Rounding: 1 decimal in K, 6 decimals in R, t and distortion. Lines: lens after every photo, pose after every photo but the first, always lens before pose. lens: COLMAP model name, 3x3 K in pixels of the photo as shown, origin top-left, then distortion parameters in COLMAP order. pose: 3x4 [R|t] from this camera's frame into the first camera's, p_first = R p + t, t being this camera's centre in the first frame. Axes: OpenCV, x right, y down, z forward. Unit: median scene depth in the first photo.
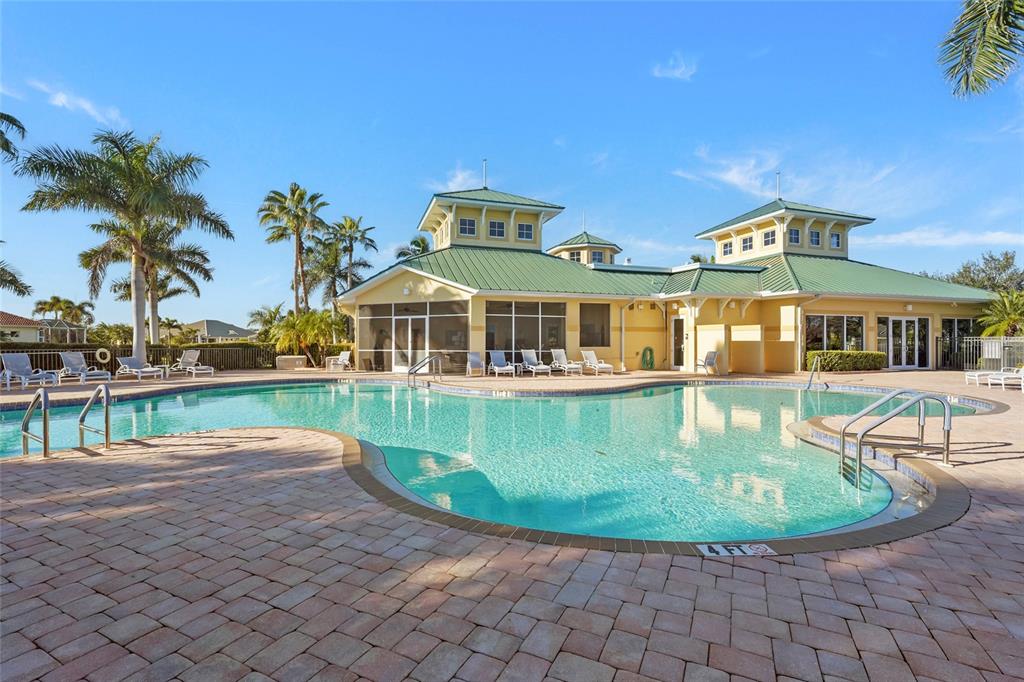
lens RADIAL K [[463.2, 0, 512.0], [0, 463.2, 341.0], [0, 0, 1]] dist [0.000136, -0.000090]
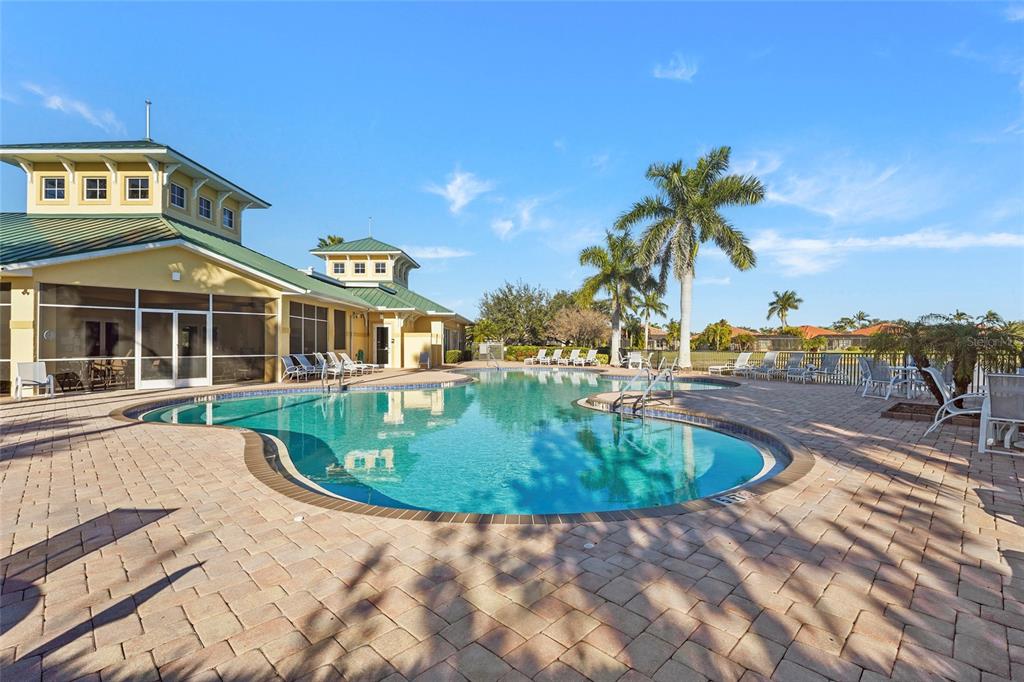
lens RADIAL K [[463.2, 0, 512.0], [0, 463.2, 341.0], [0, 0, 1]] dist [0.000136, -0.000090]
pose [[0.319833, 0.008437, 0.947437, -0.744374], [-0.000847, 0.999962, -0.008619, 0.001203], [-0.947474, 0.001955, 0.319828, 0.262453]]
